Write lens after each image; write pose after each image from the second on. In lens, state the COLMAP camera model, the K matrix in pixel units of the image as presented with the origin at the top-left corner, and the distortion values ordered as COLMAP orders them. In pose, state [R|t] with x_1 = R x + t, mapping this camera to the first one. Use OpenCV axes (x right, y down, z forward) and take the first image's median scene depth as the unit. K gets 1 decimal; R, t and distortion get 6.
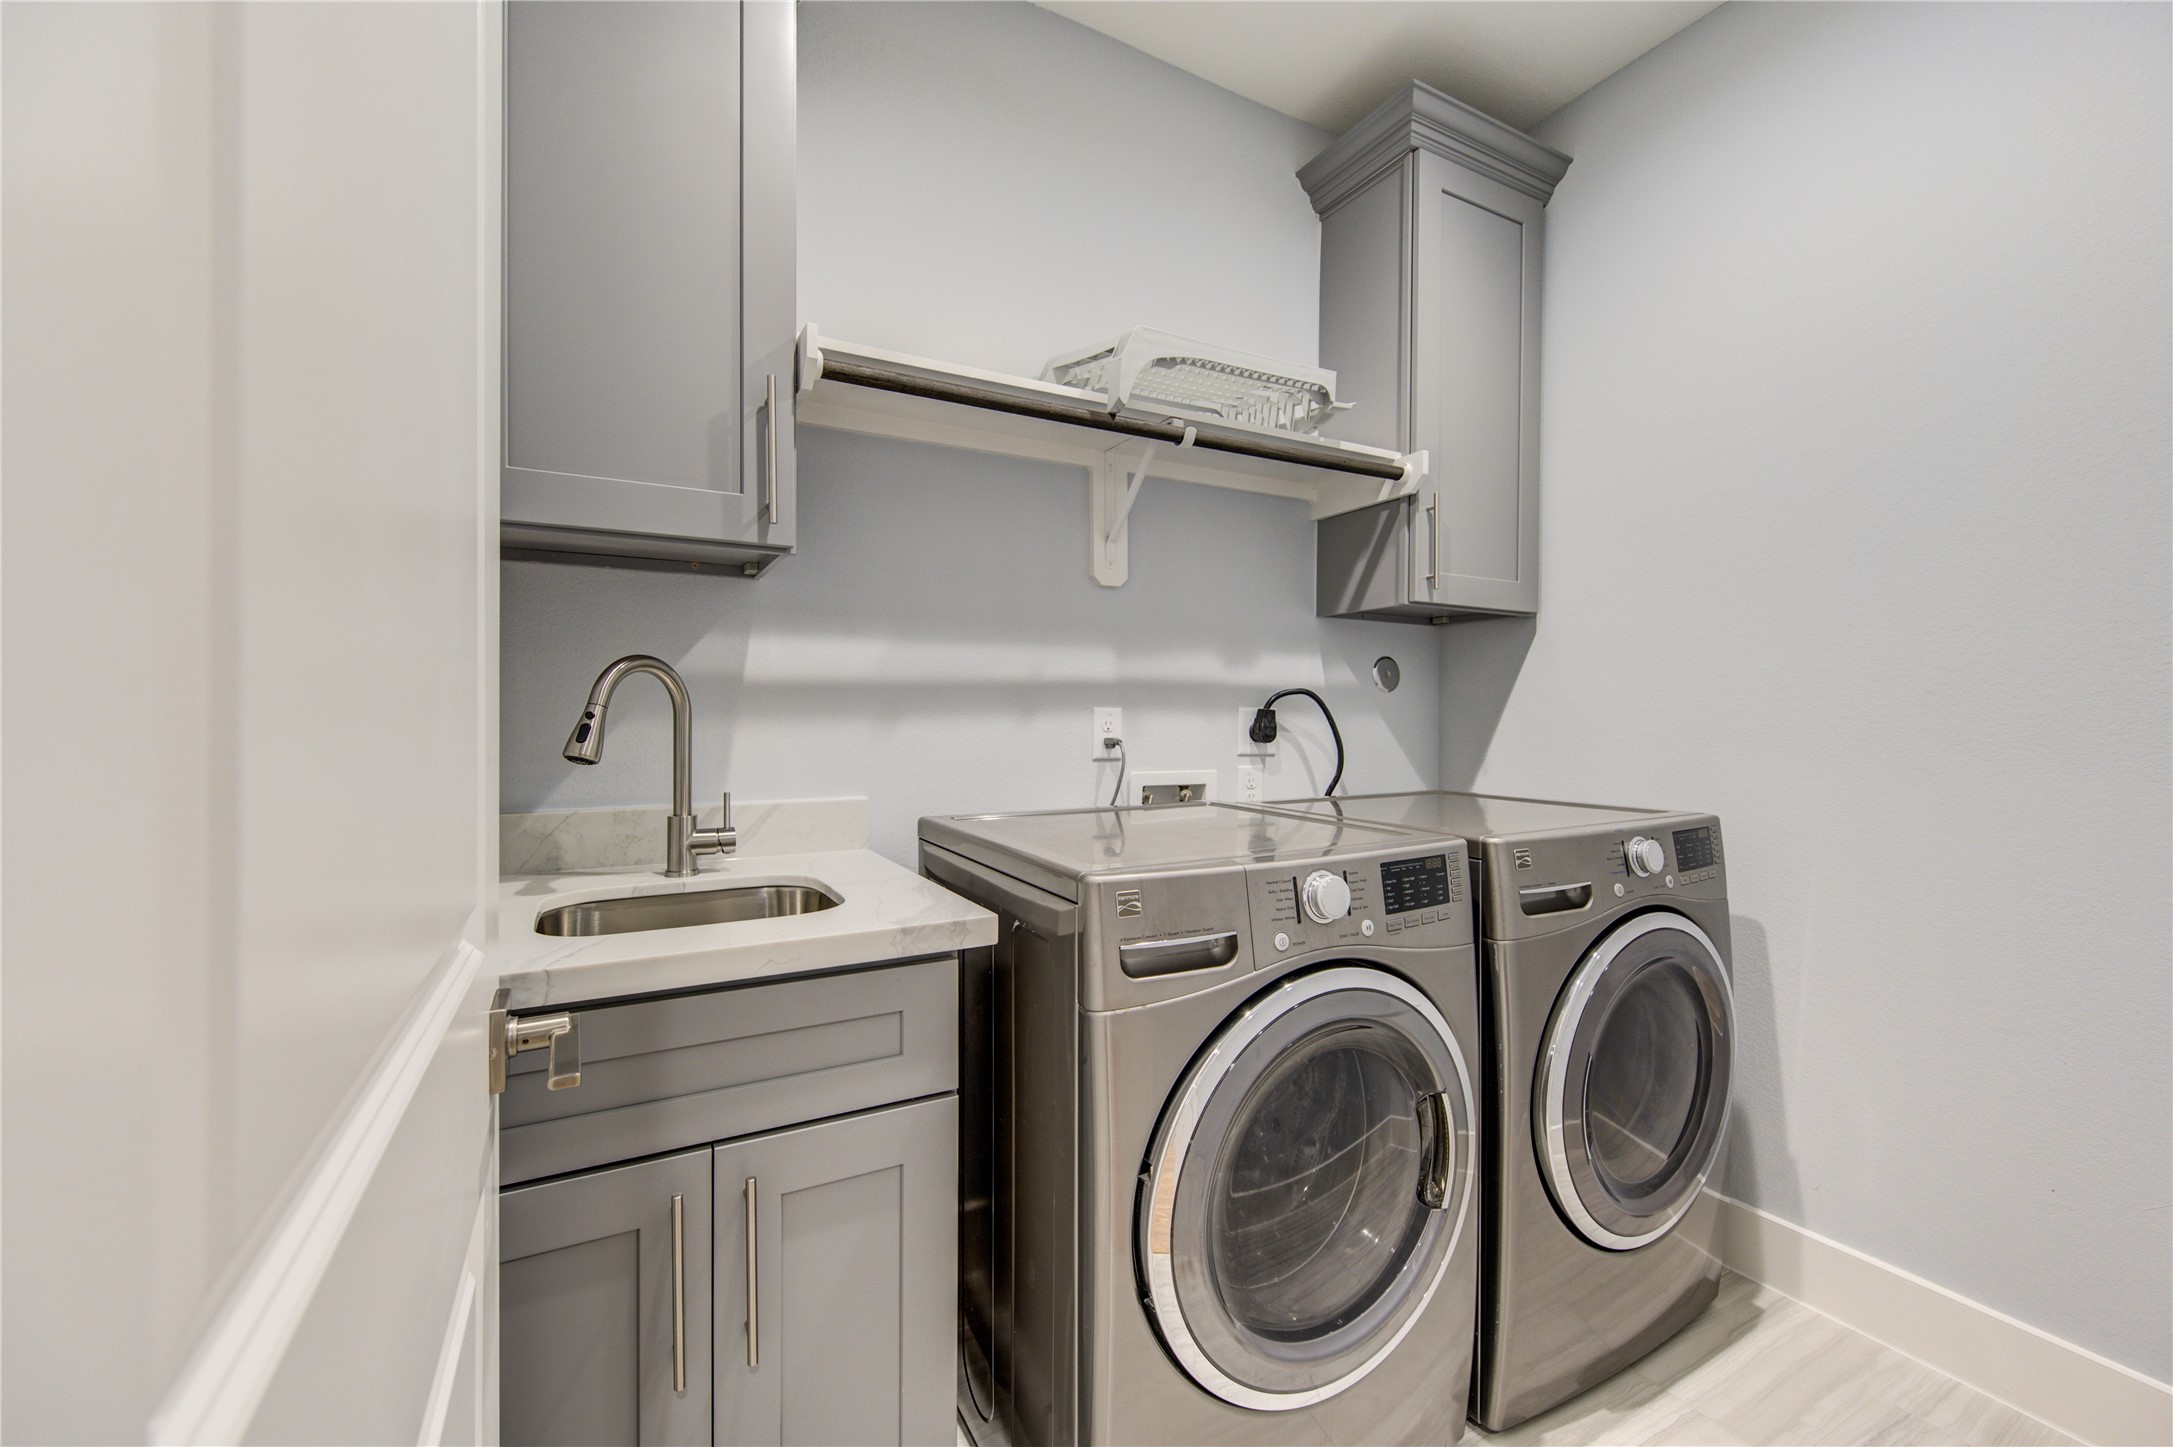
lens RADIAL K [[831.1, 0, 1097.2], [0, 831.1, 722.5], [0, 0, 1]] dist [-0.001032, -0.000058]
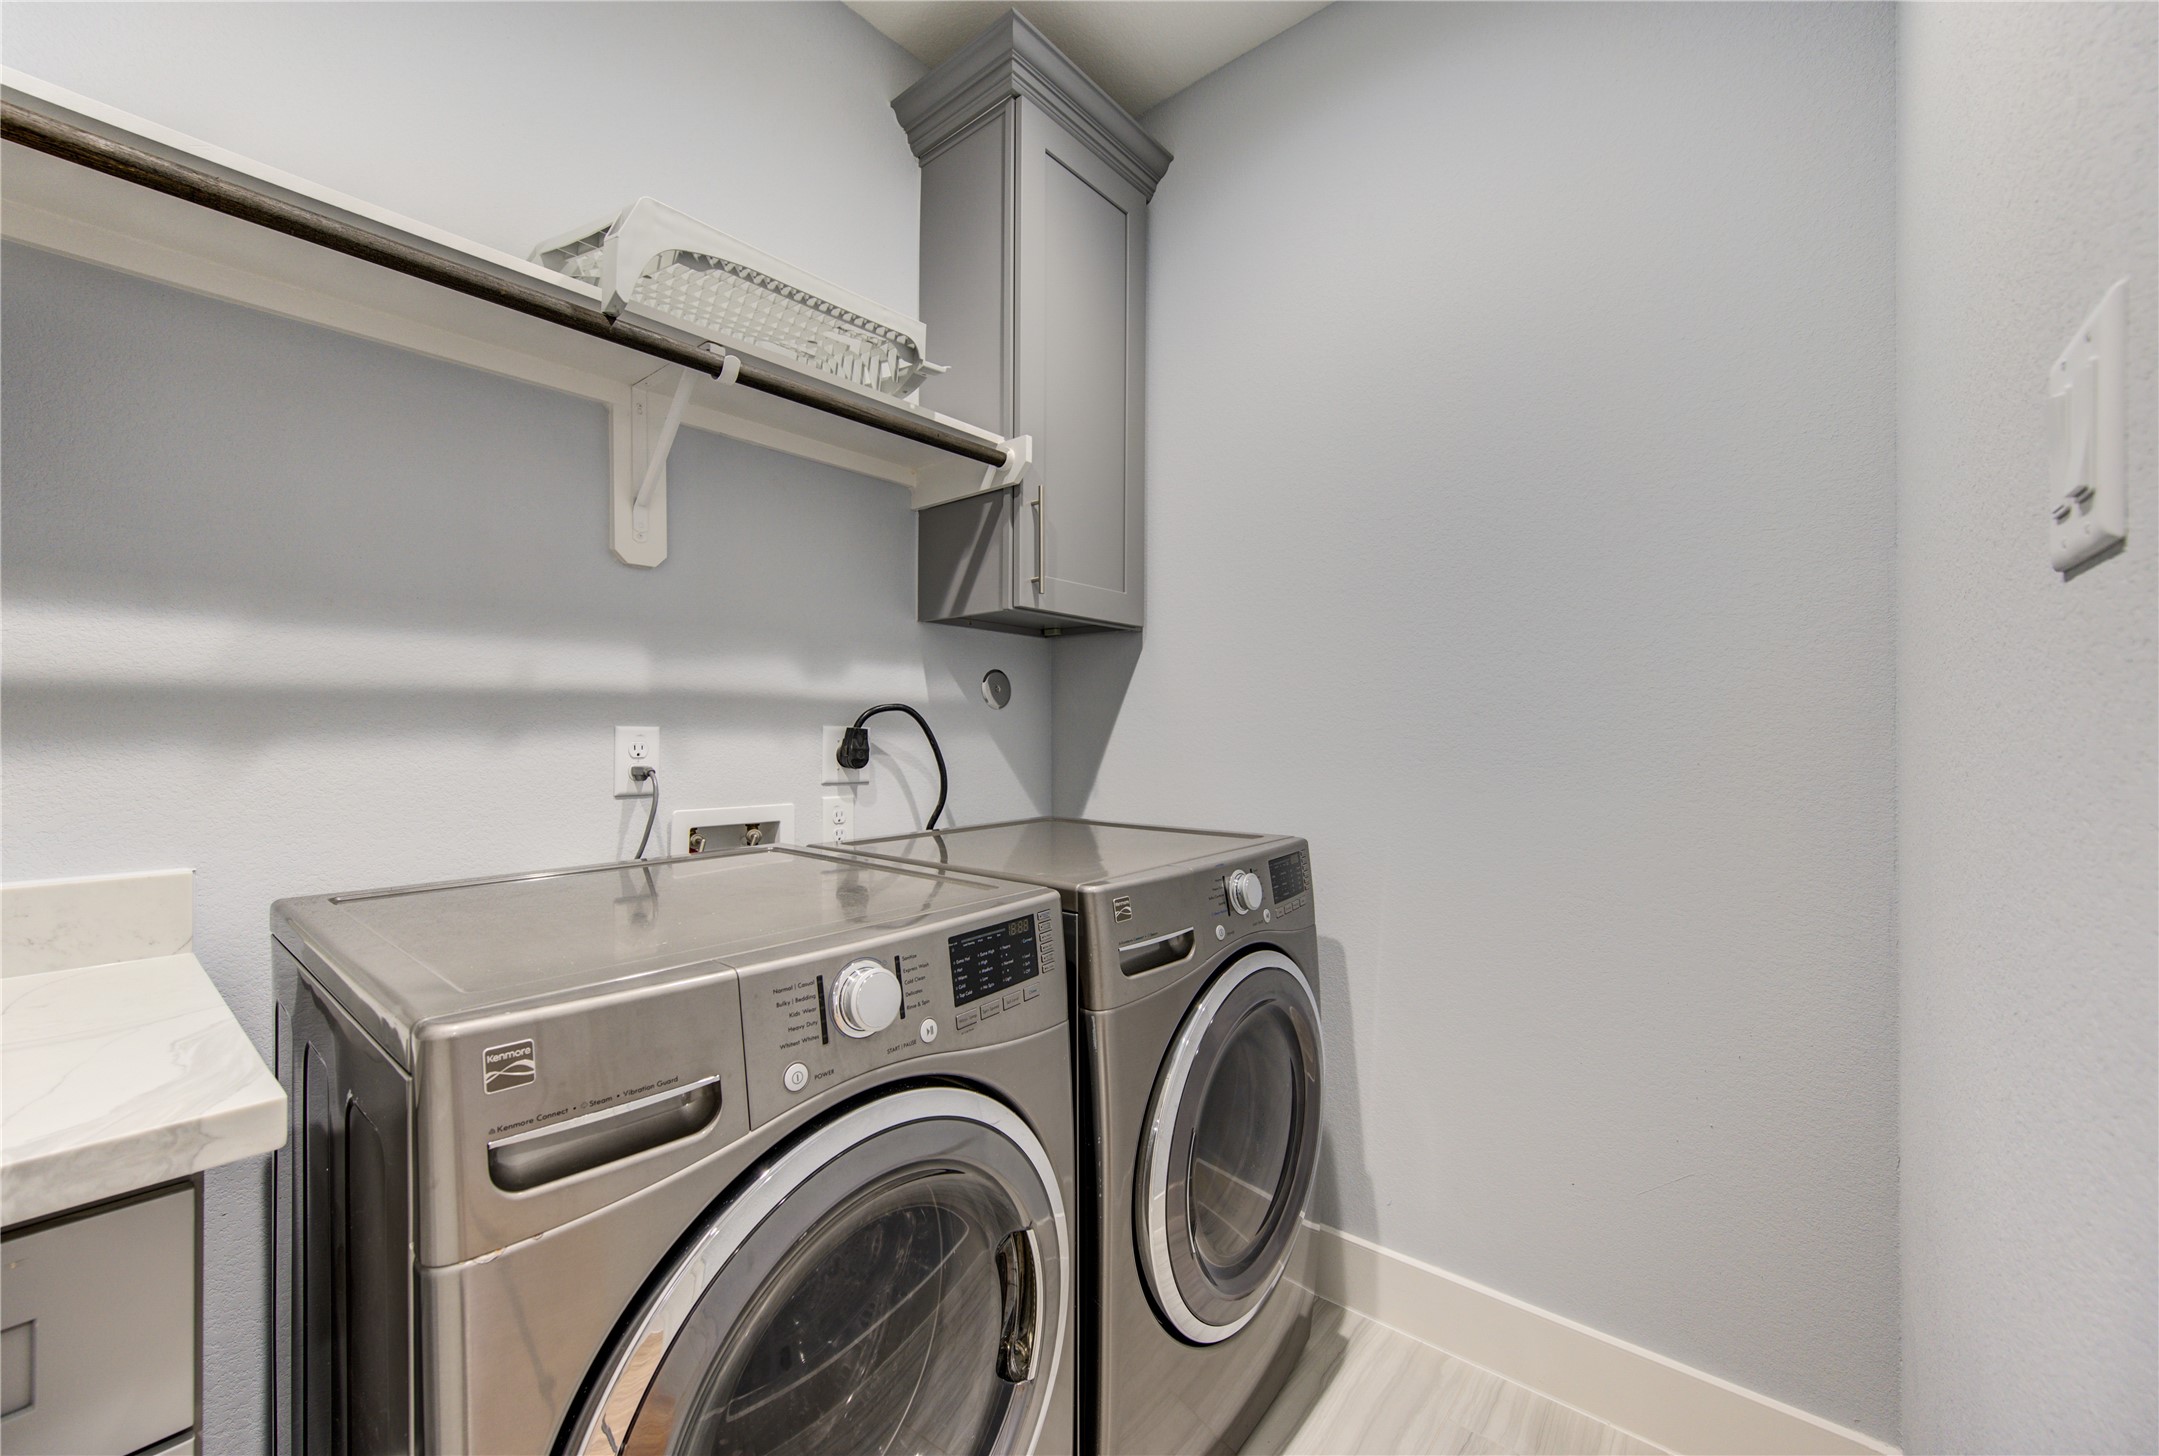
lens RADIAL K [[858.2, 0, 1101.3], [0, 858.2, 735.8], [0, 0, 1]] dist [-0.003122, -0.000501]
pose [[0.909741, -0.004173, 0.415156, 0.093272], [0.006001, 0.999977, -0.003101, -0.005558], [-0.415133, 0.005312, 0.909745, 0.153343]]
